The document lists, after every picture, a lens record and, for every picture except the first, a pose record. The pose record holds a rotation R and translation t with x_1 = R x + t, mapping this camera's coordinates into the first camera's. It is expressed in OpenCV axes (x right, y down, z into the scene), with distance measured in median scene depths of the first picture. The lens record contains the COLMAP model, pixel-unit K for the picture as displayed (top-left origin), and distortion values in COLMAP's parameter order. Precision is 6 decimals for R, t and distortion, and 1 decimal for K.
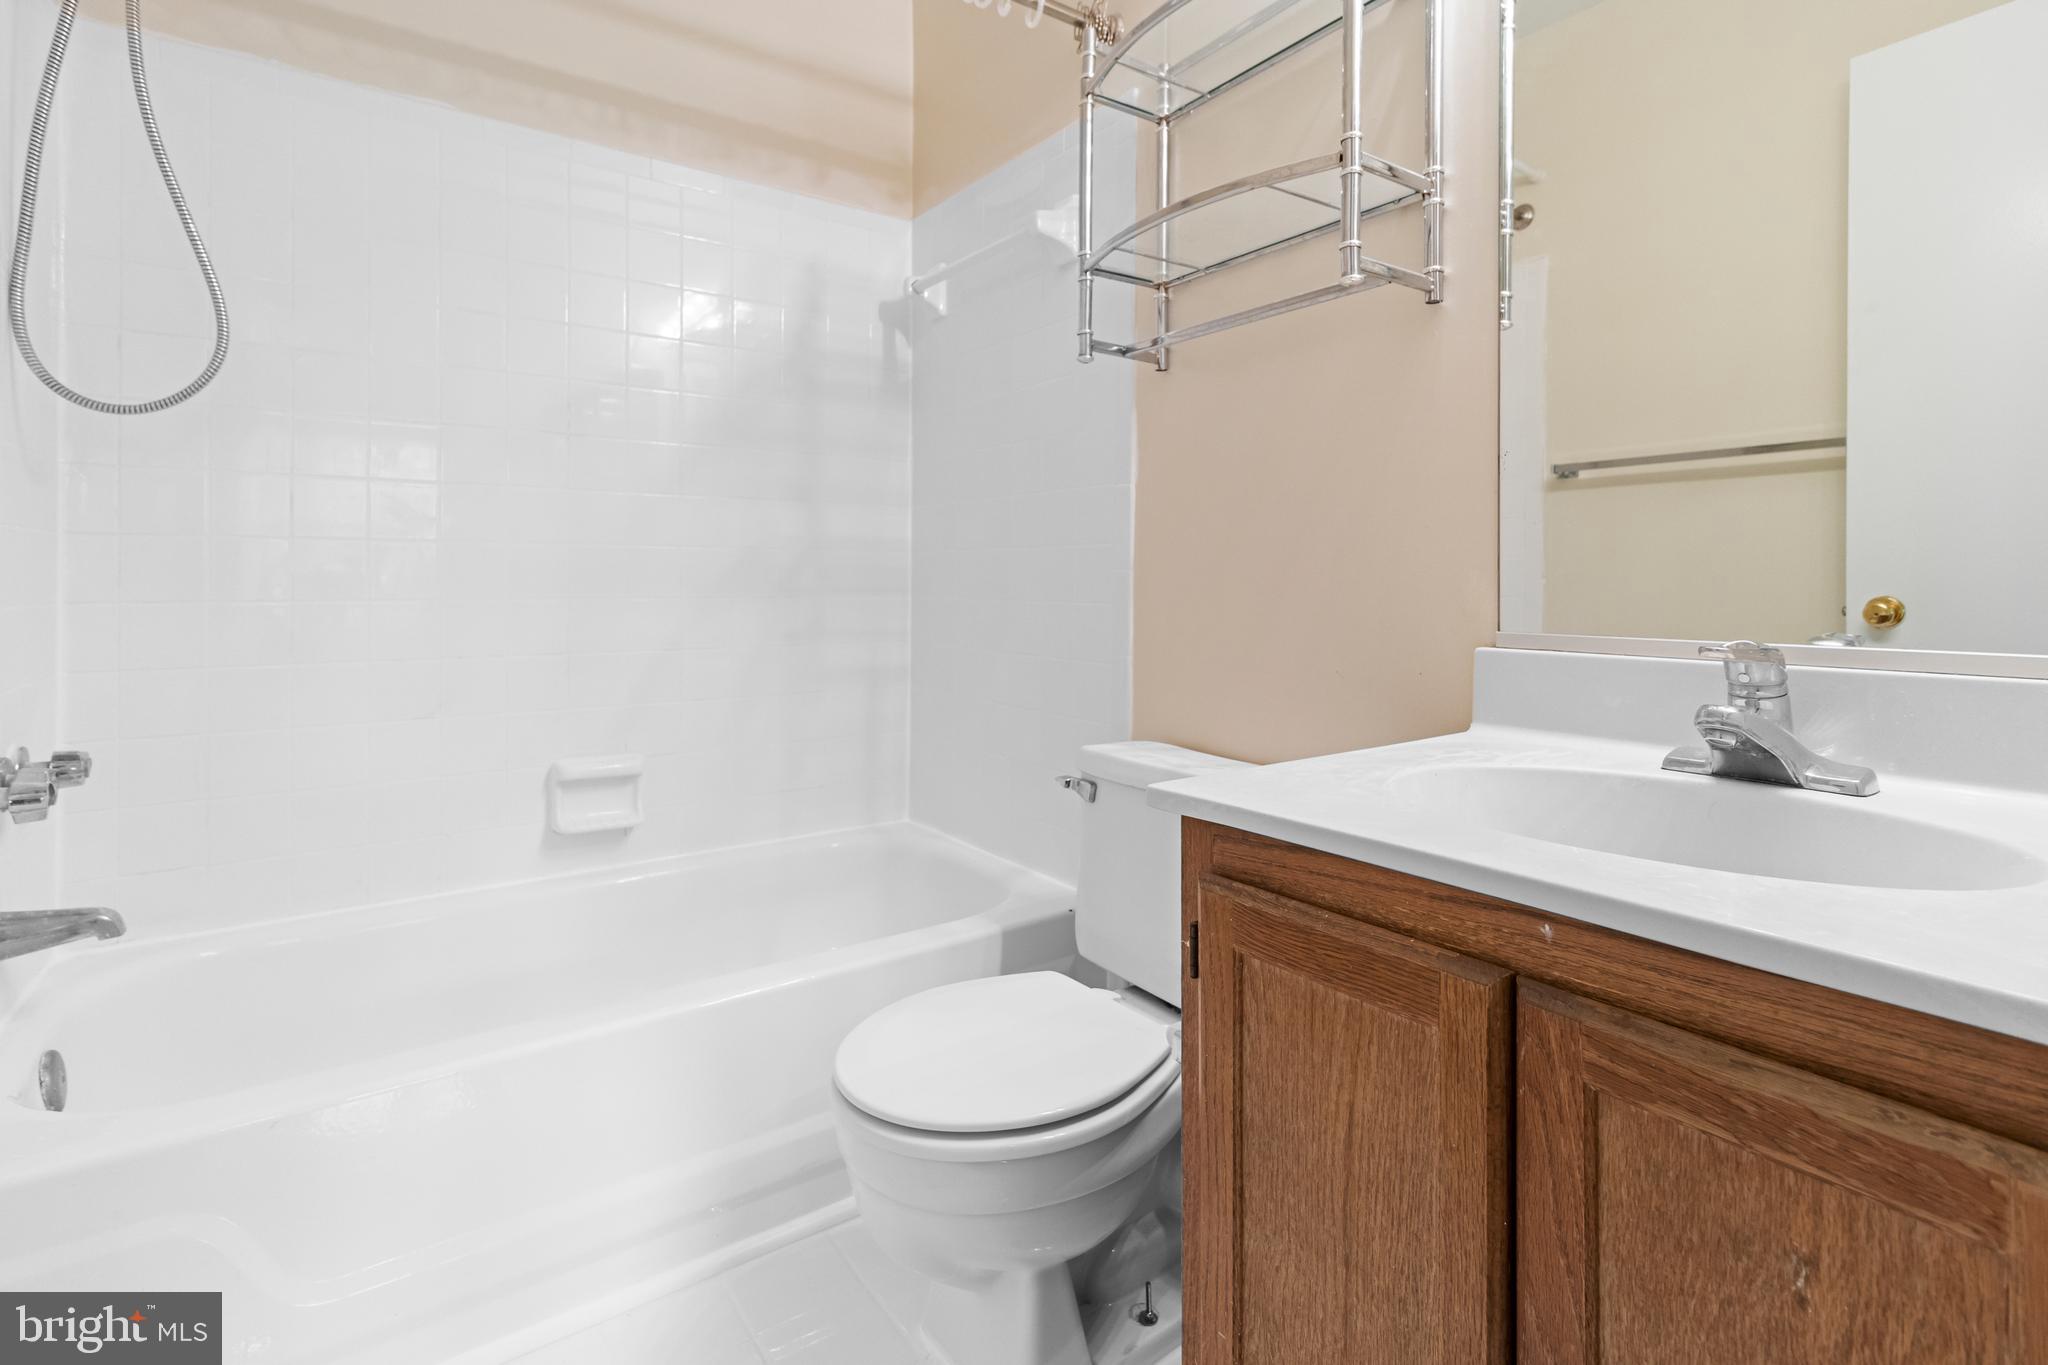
lens RADIAL K [[974.6, 0, 1005.8], [0, 974.6, 573.5], [0, 0, 1]] dist [0.003155, -0.000731]
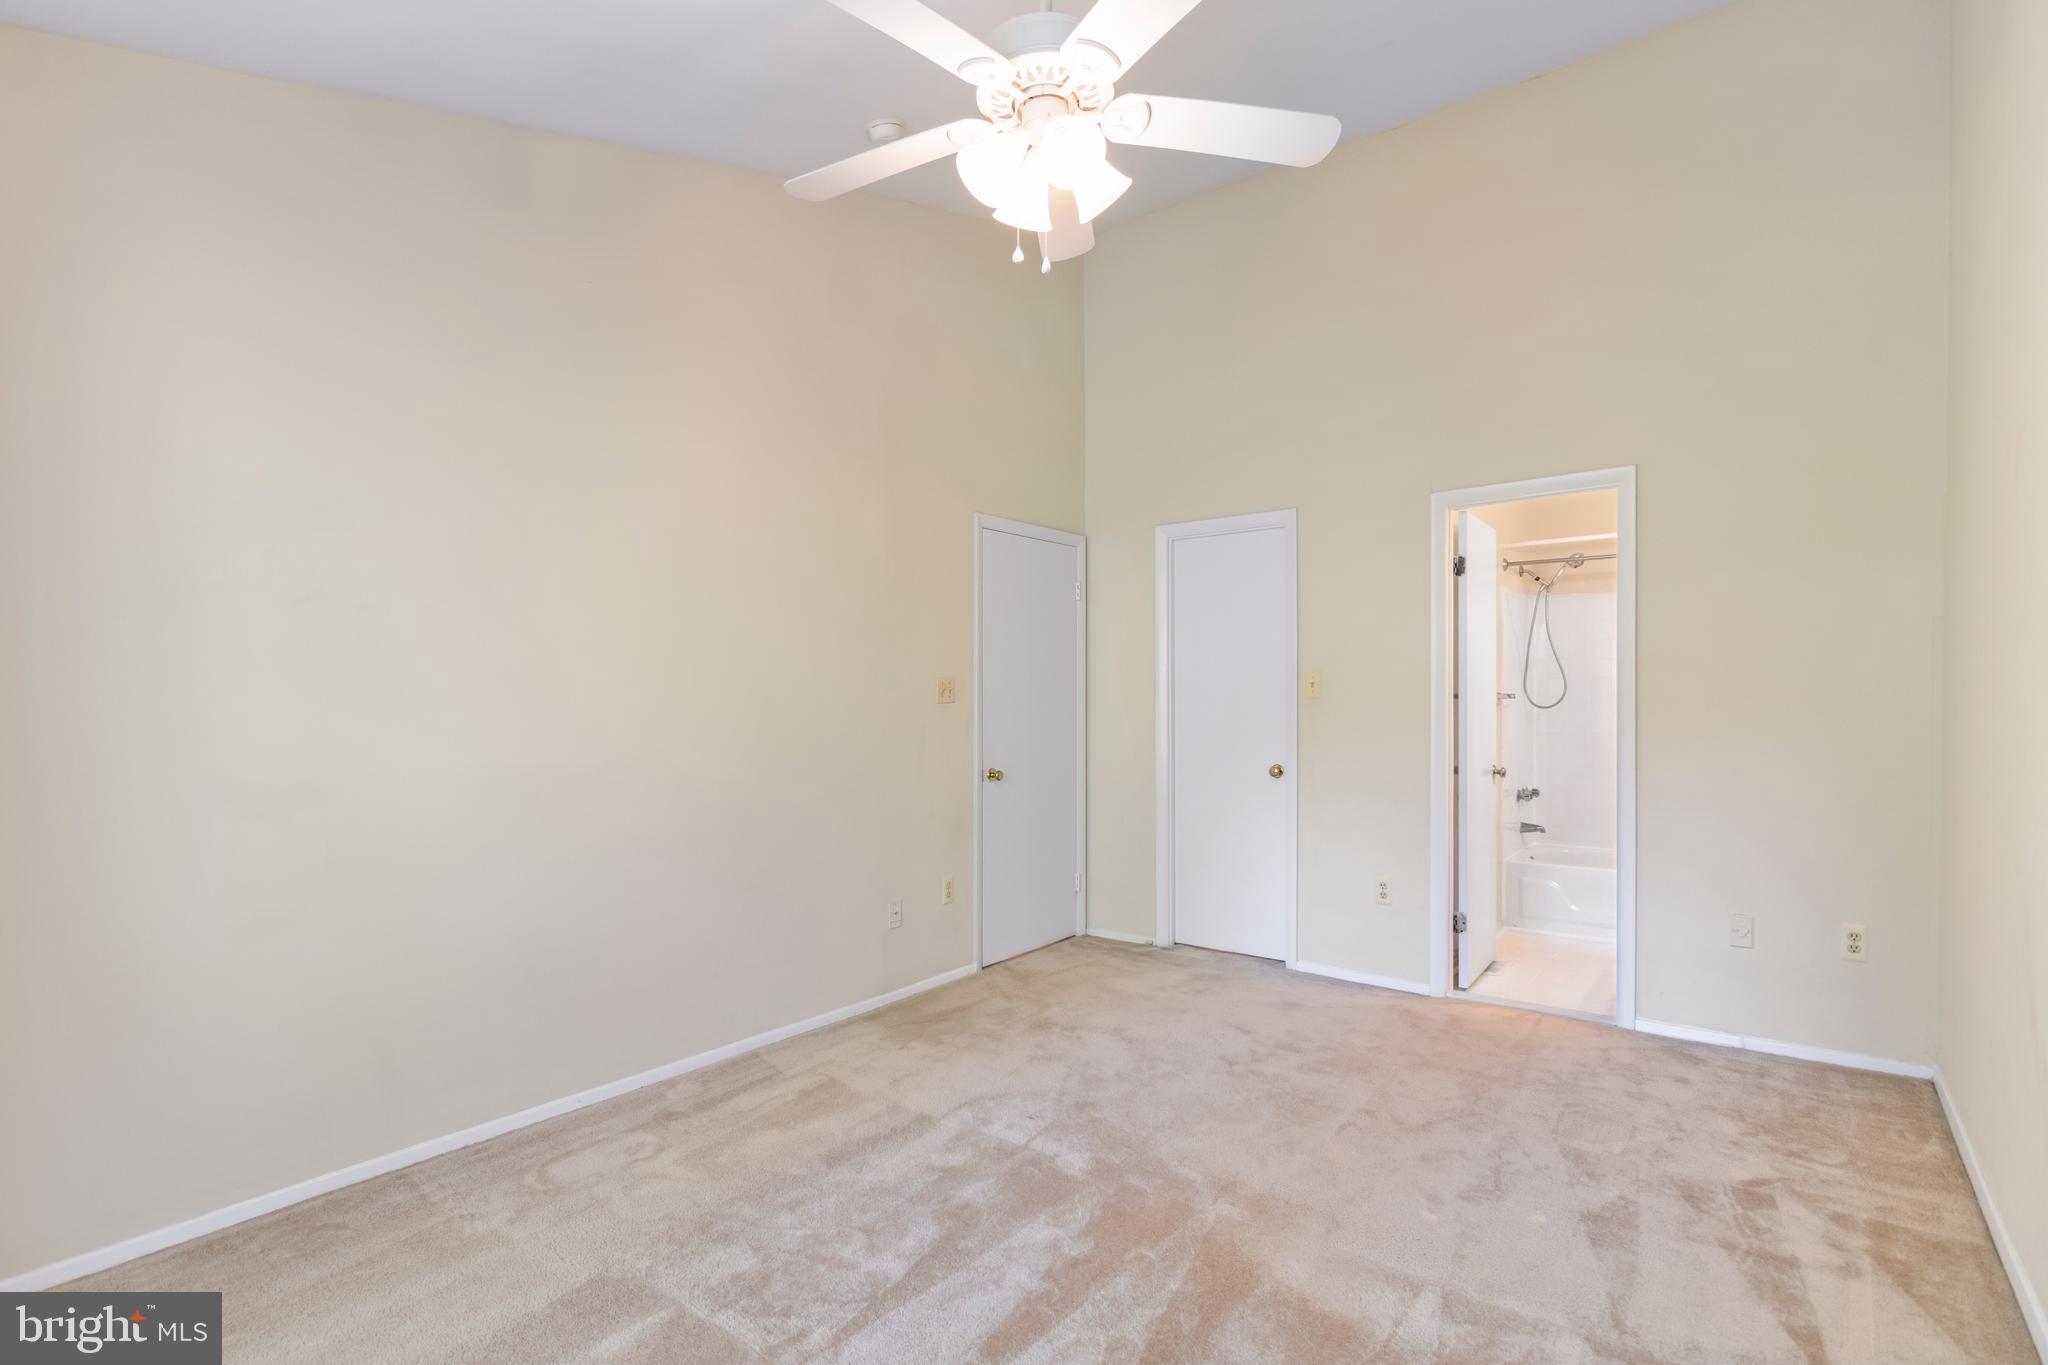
lens RADIAL K [[974.6, 0, 1023.6], [0, 974.6, 695.2], [0, 0, 1]] dist [0.003155, -0.000731]
pose [[0.292641, -0.005376, -0.956207, 2.044672], [0.003165, 0.999984, -0.004653, -0.174548], [0.956217, -0.001664, 0.292654, -1.977265]]
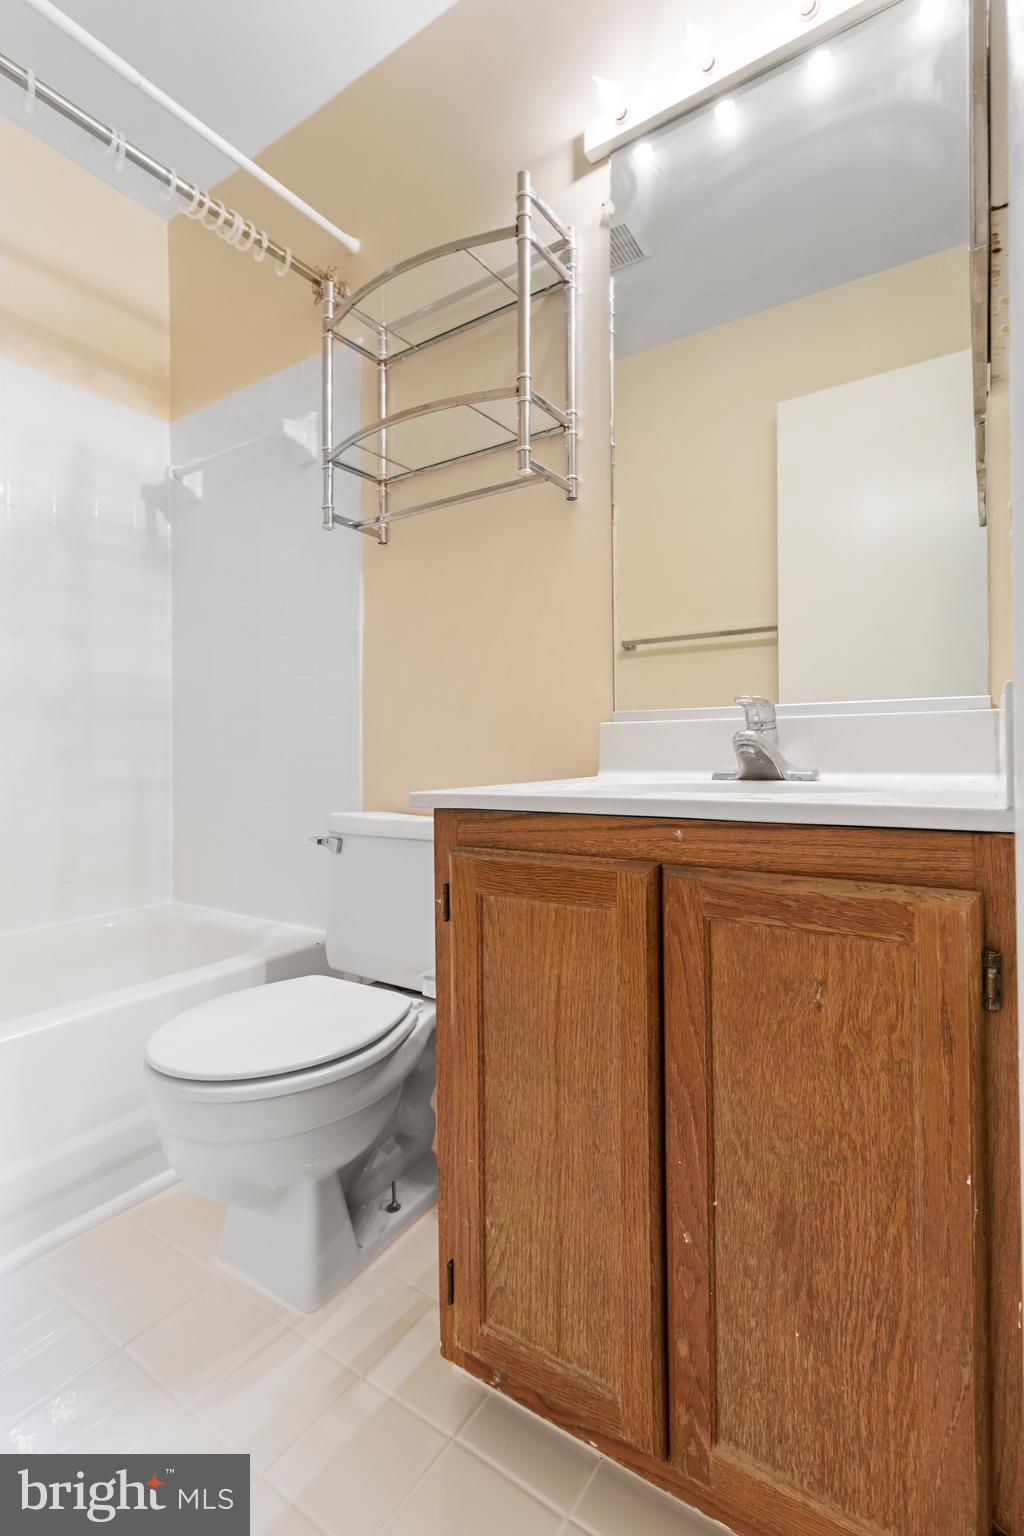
lens RADIAL K [[731.0, 0, 474.3], [0, 731.0, 754.0], [0, 0, 1]] dist [0.003155, -0.000731]
pose [[0.940789, -0.004936, 0.338957, -0.072365], [0.006655, 0.999970, -0.003909, 0.097606], [-0.338927, 0.005934, 0.940794, -0.011201]]
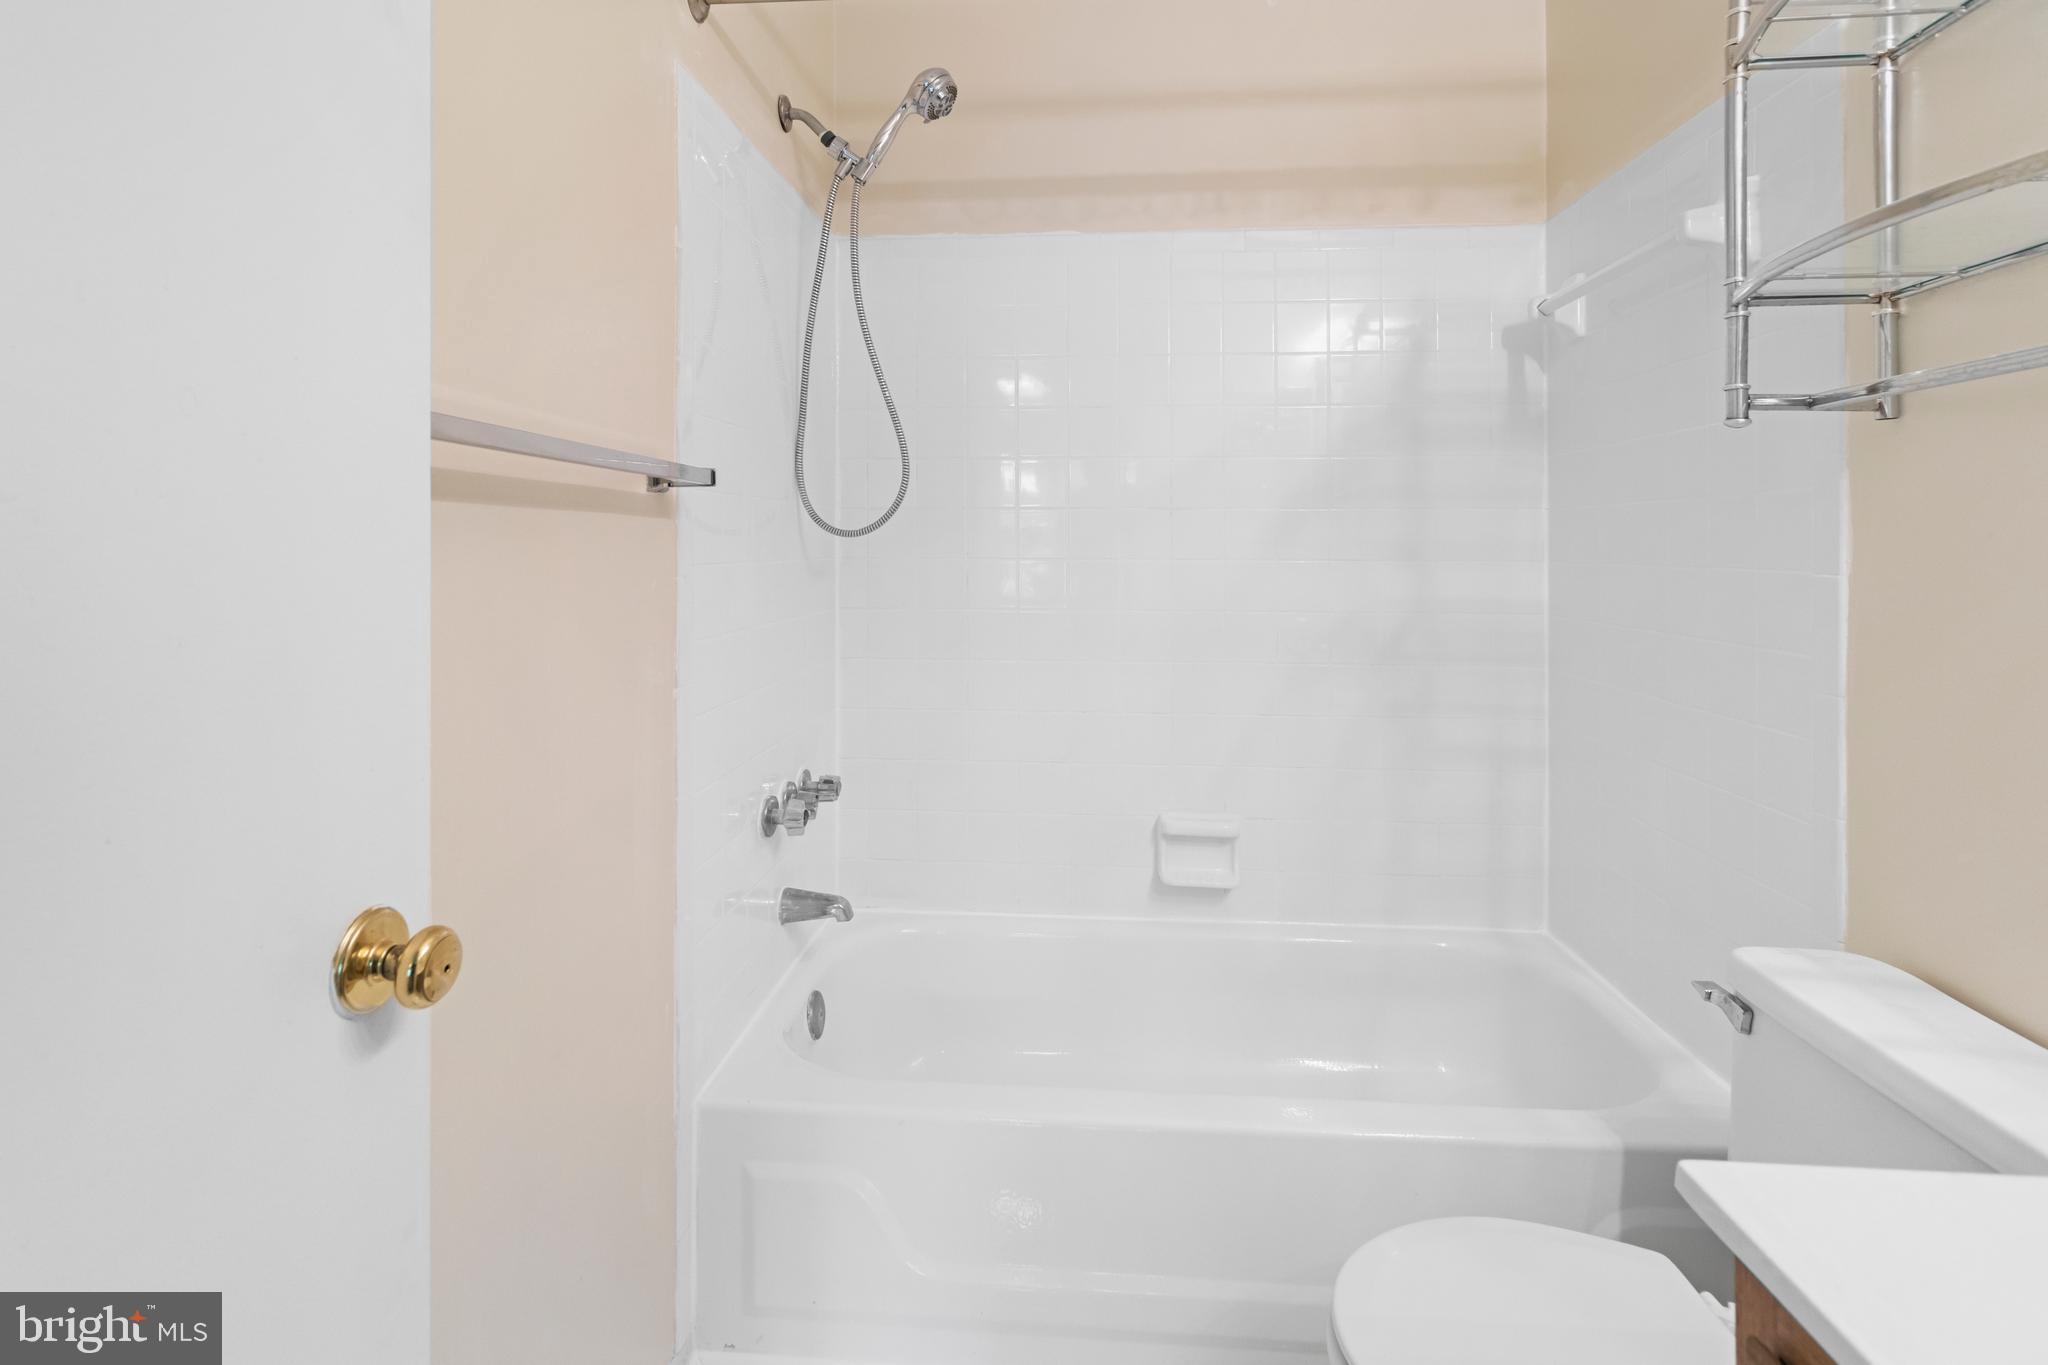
lens RADIAL K [[974.6, 0, 1030.7], [0, 974.6, 529.3], [0, 0, 1]] dist [0.003155, -0.000731]
pose [[0.773829, -0.010549, -0.633307, 0.134906], [0.008067, 0.999944, -0.006799, -0.137960], [0.633343, 0.000152, 0.773871, 0.084569]]
